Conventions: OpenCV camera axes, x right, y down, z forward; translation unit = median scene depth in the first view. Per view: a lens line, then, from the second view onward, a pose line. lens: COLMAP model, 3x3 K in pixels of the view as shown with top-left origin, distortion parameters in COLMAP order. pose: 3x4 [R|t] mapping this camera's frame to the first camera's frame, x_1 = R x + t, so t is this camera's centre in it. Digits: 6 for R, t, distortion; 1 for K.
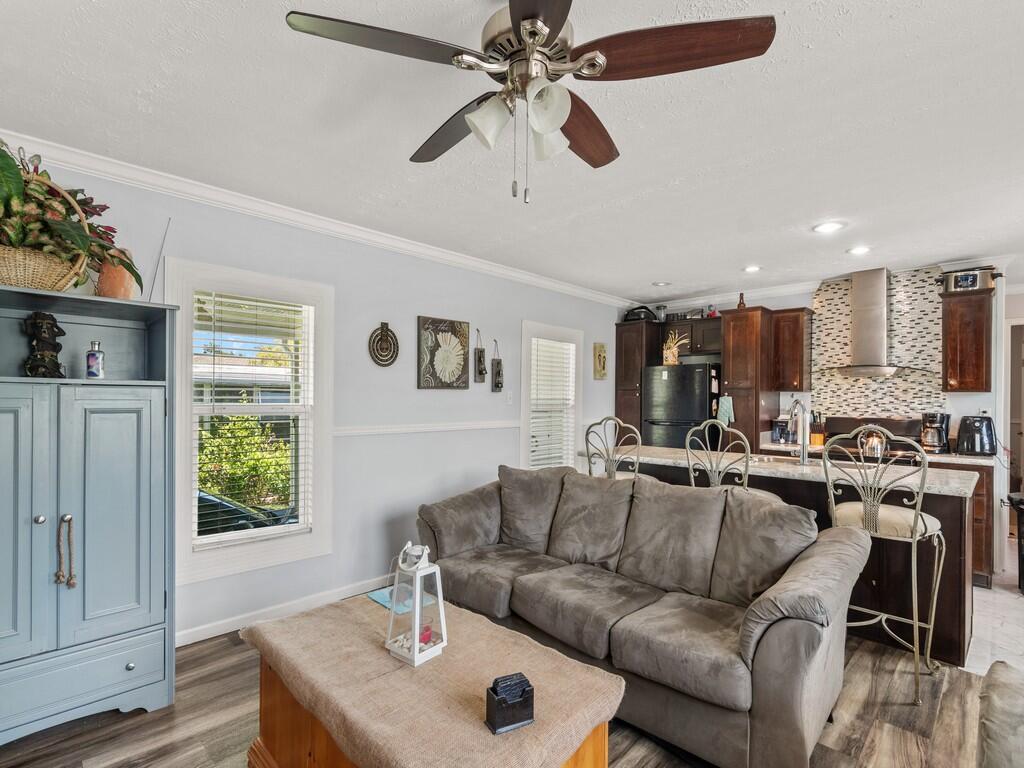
lens RADIAL K [[518.1, 0, 500.3], [0, 518.1, 401.8], [0, 0, 1]] dist [0.002463, 0.000525]
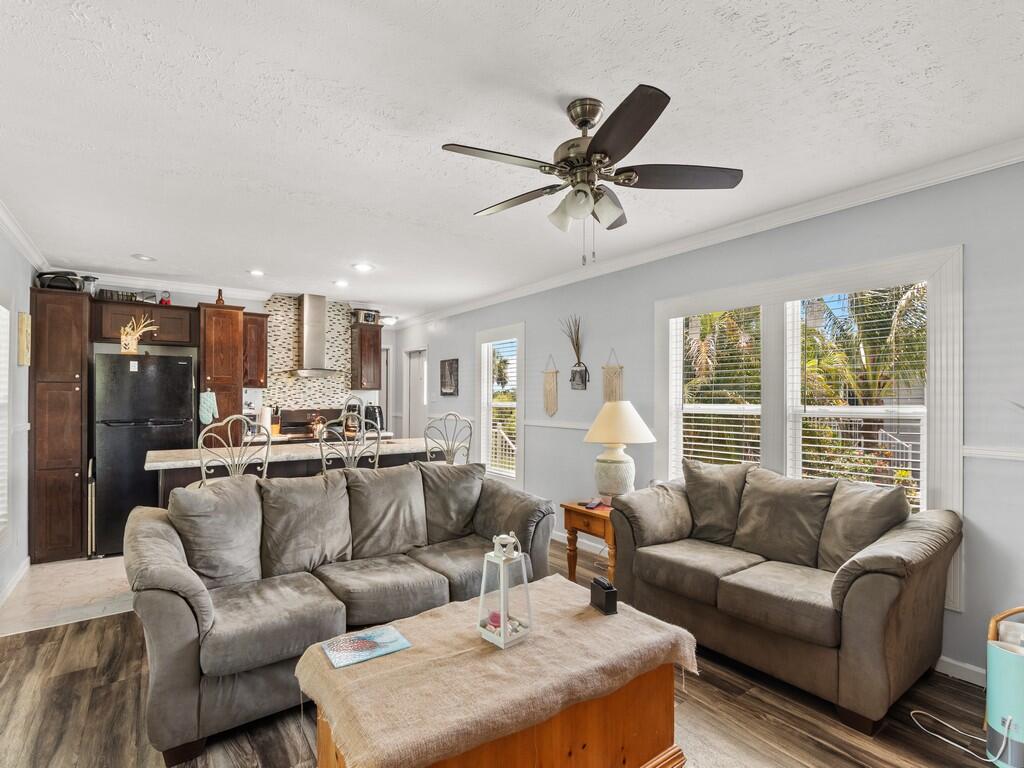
lens RADIAL K [[518.1, 0, 500.3], [0, 518.1, 401.8], [0, 0, 1]] dist [0.002463, 0.000525]
pose [[0.155823, -0.015499, 0.987663, -1.453863], [0.001514, 0.999879, 0.015452, -0.020641], [-0.987784, -0.000913, 0.155828, 0.997828]]
